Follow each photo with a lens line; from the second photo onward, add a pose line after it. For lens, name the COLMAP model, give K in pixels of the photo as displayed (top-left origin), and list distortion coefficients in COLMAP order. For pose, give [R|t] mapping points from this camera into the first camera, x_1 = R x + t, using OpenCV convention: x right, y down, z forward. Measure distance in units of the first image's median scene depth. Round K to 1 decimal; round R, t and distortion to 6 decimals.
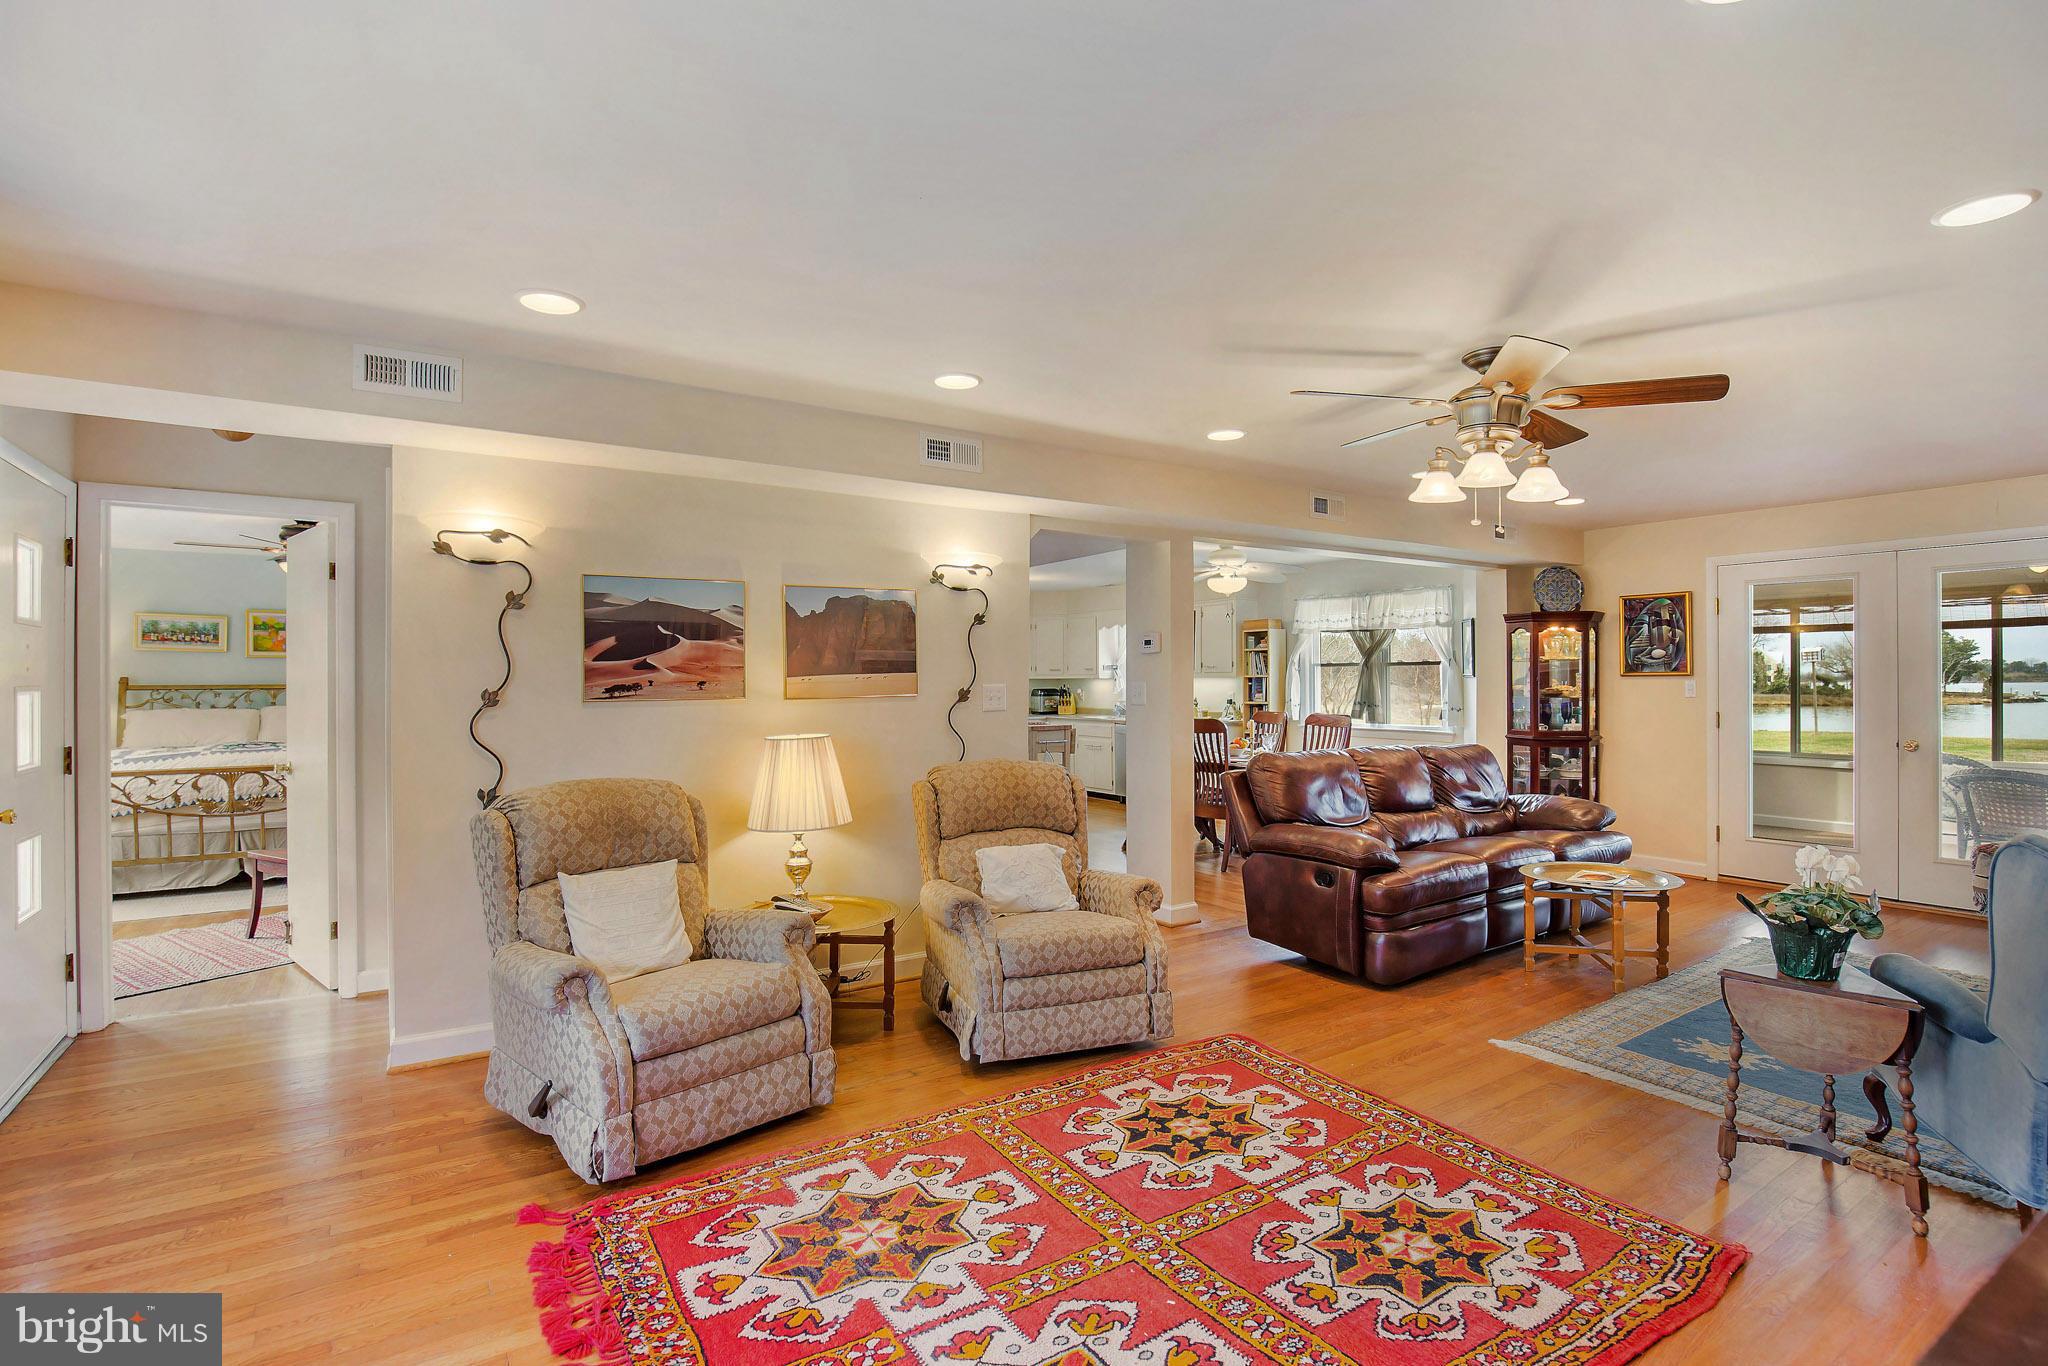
lens RADIAL K [[967.9, 0, 1042.6], [0, 967.9, 682.9], [0, 0, 1]] dist [-0.029144, -0.000120]
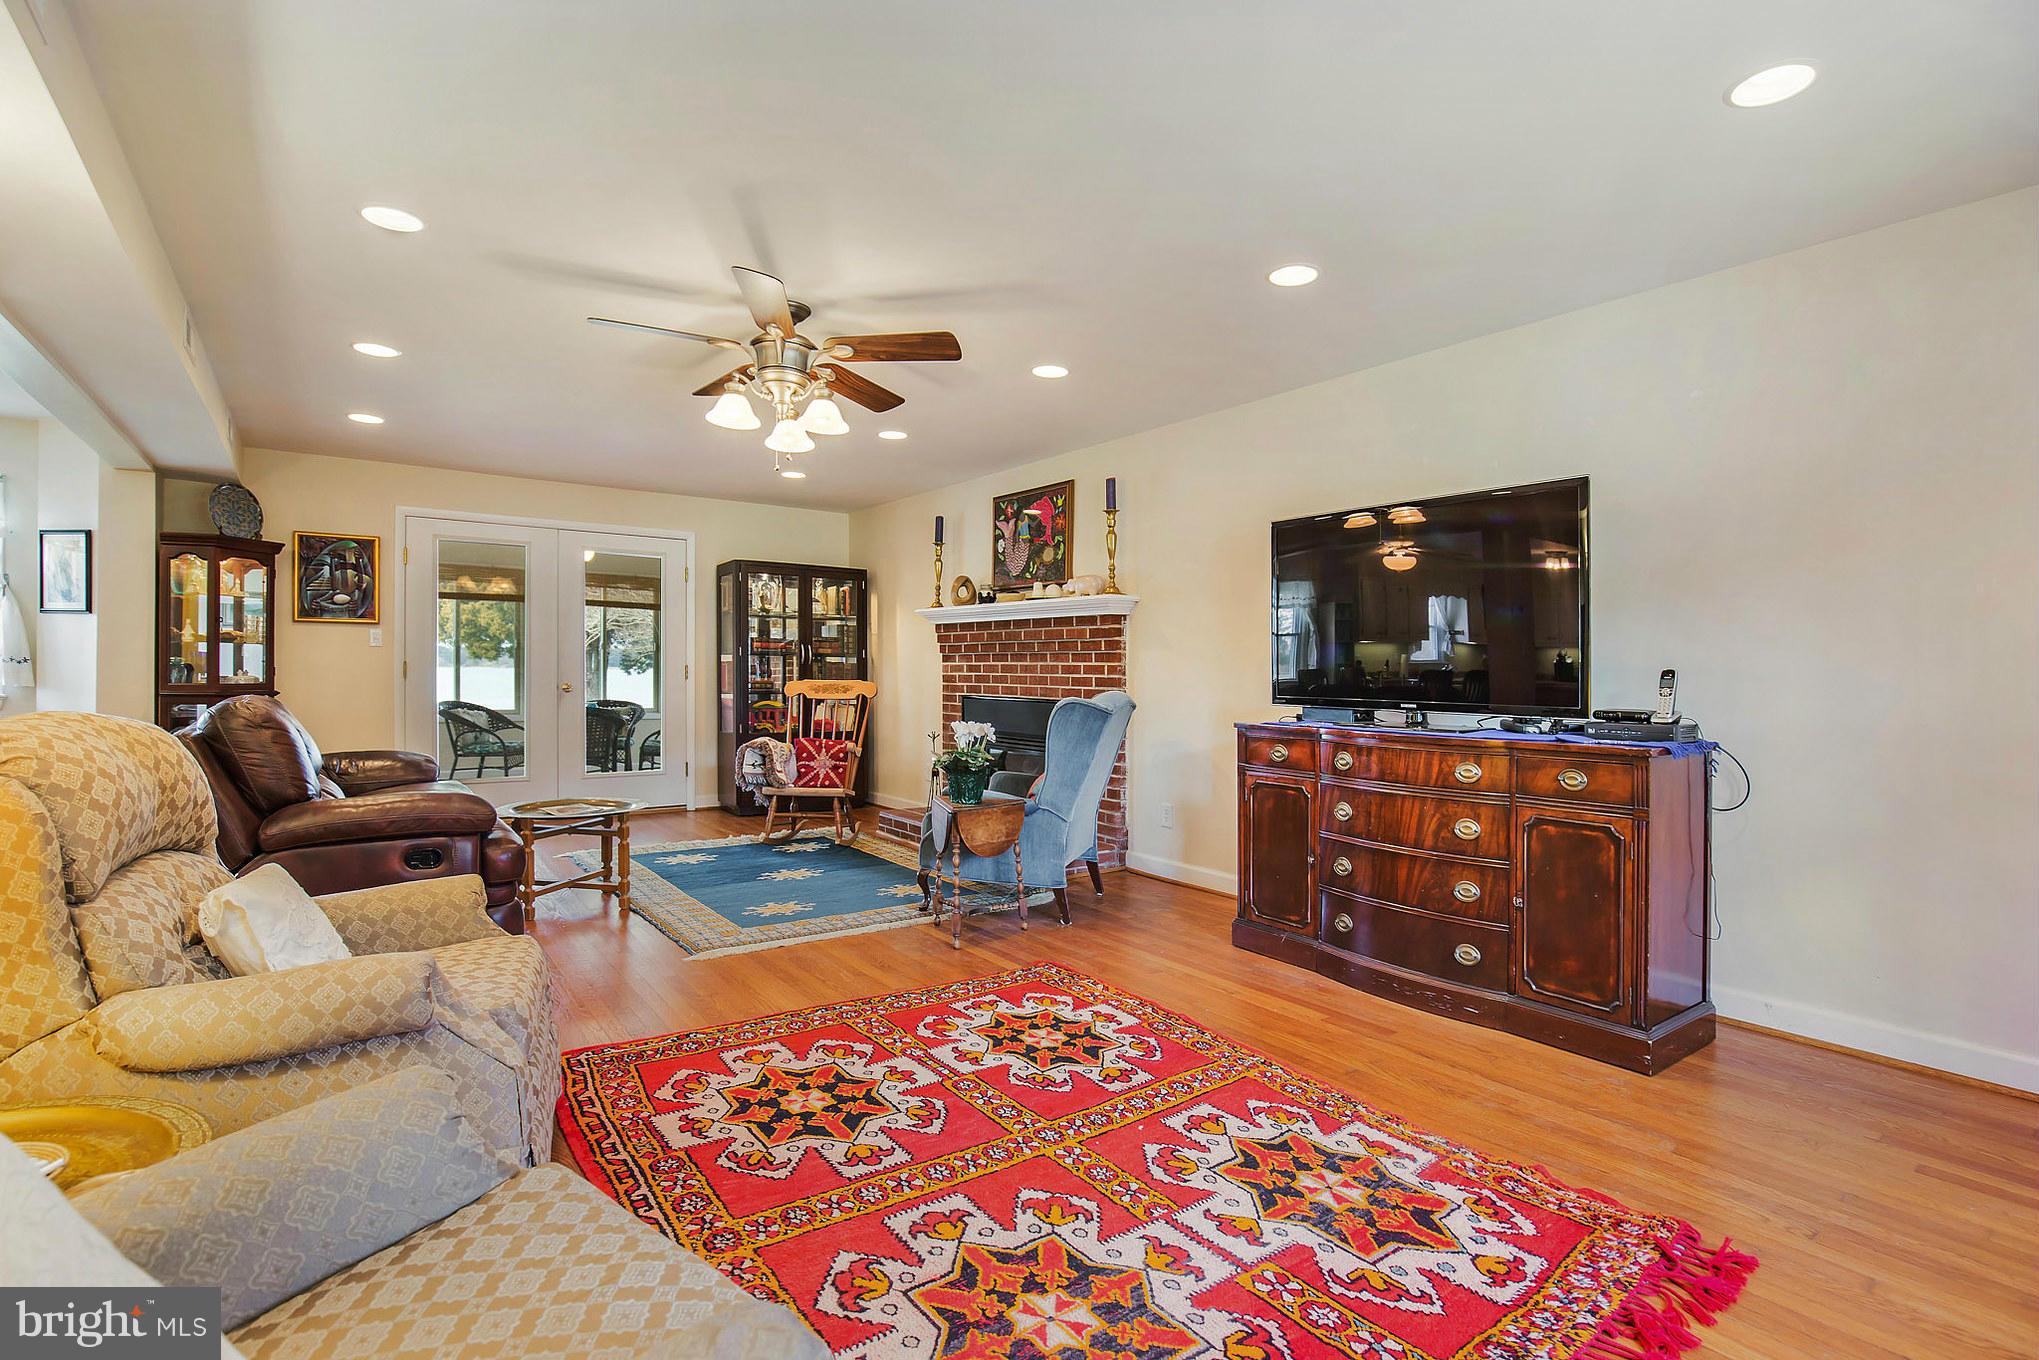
lens RADIAL K [[963.7, 0, 1029.5], [0, 963.7, 676.8], [0, 0, 1]] dist [-0.029144, -0.000120]
pose [[-0.035258, -0.004276, 0.999369, -0.779775], [-0.012319, 0.999917, 0.003844, 0.085840], [-0.999302, -0.012176, -0.035308, 0.923744]]
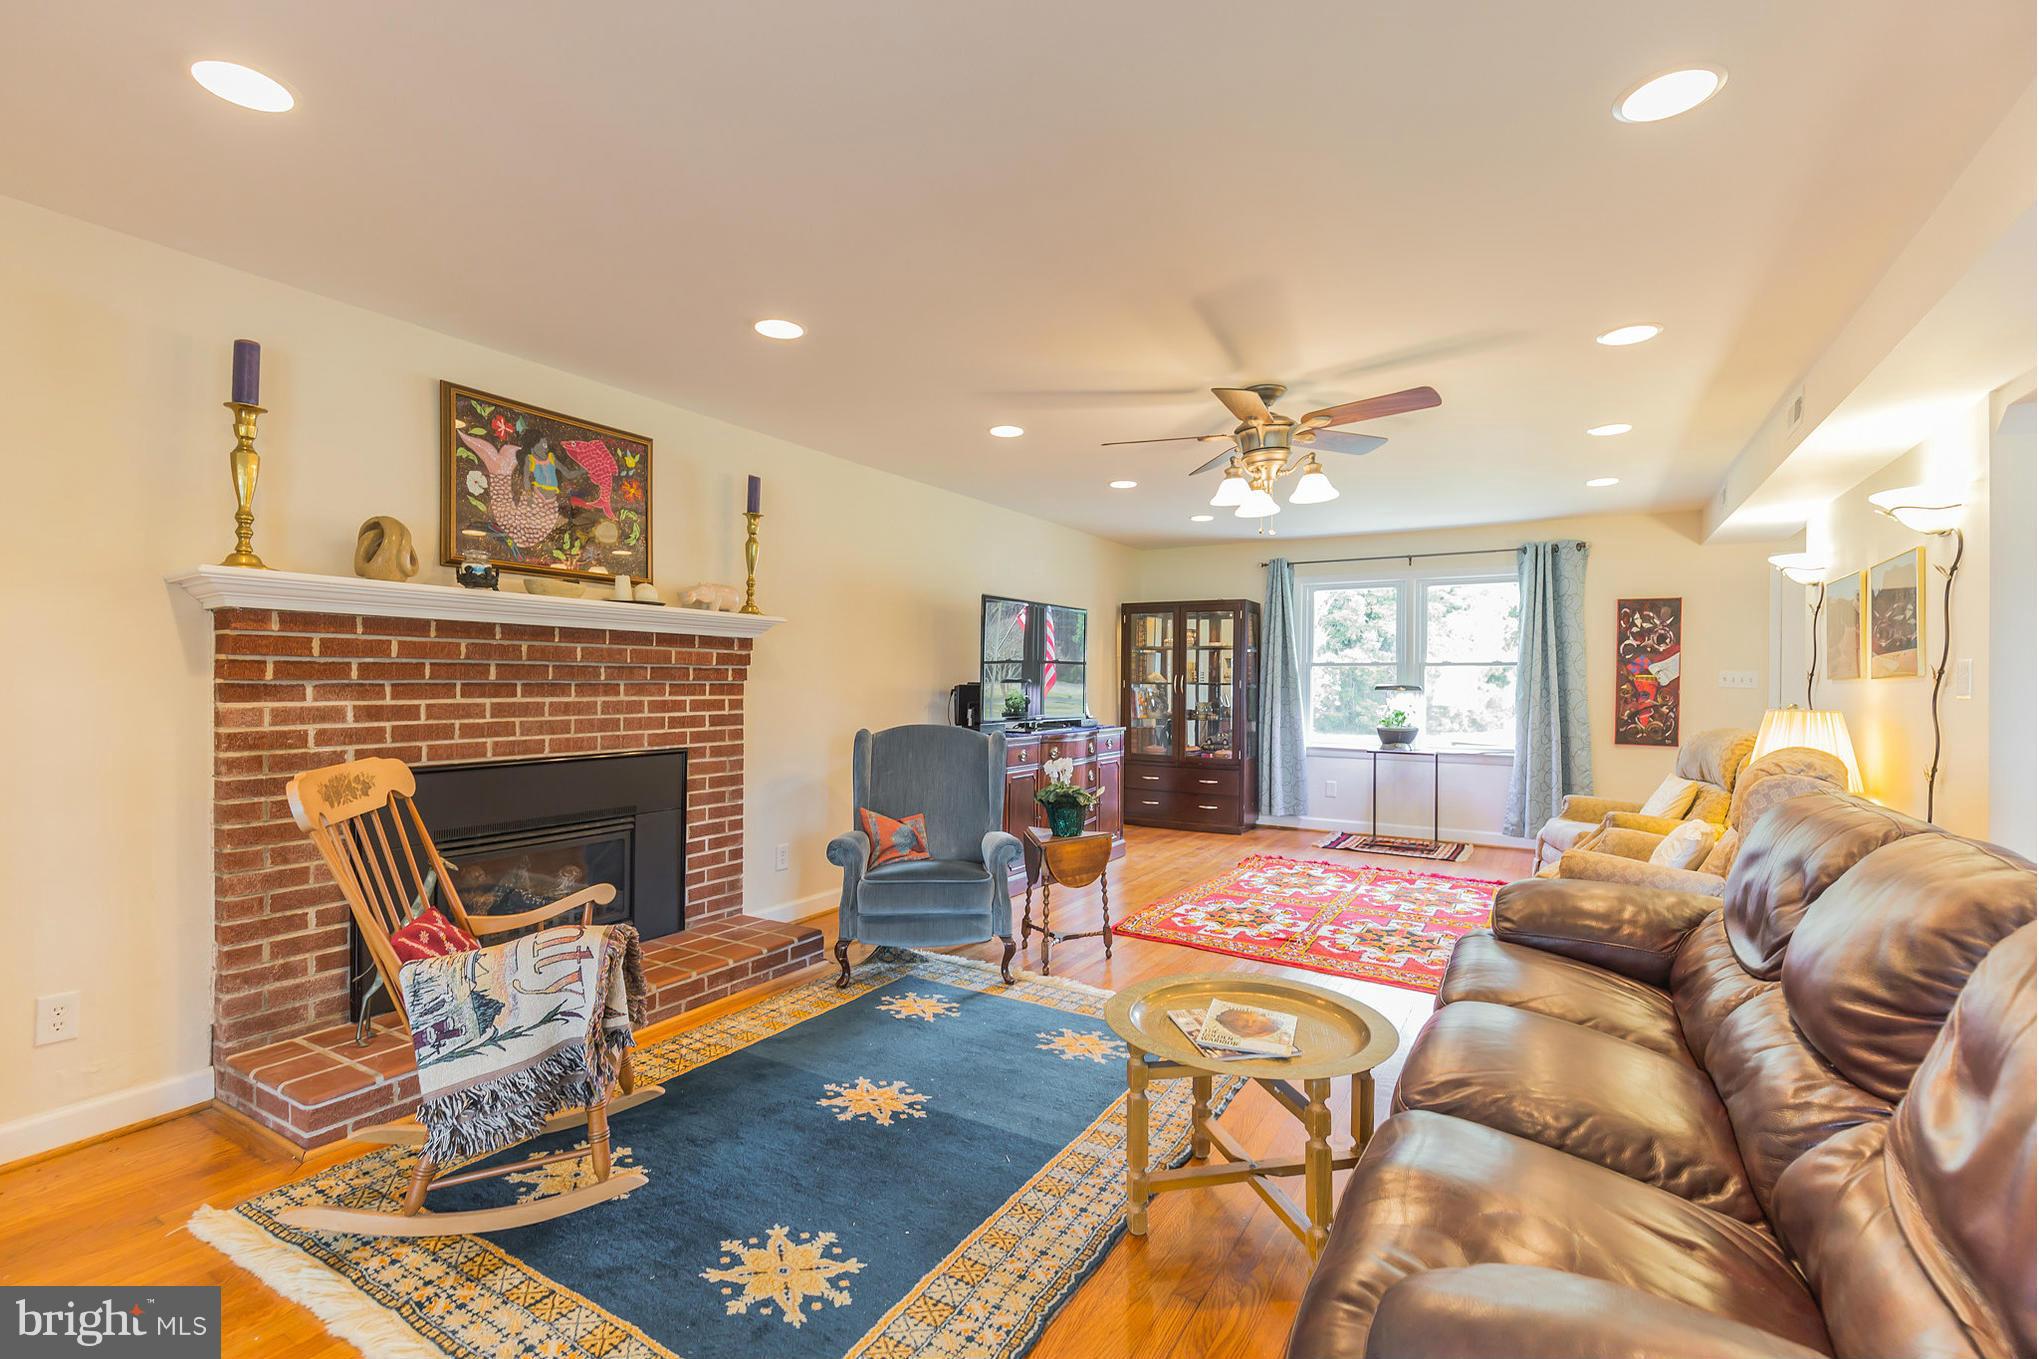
lens RADIAL K [[903.6, 0, 1008.6], [0, 903.6, 675.6], [0, 0, 1]] dist [0.000482, -0.000763]
pose [[-0.913747, -0.004098, -0.406264, 1.498443], [-0.001594, 0.999978, -0.006501, 0.035125], [0.406281, -0.005292, -0.913733, 2.337364]]
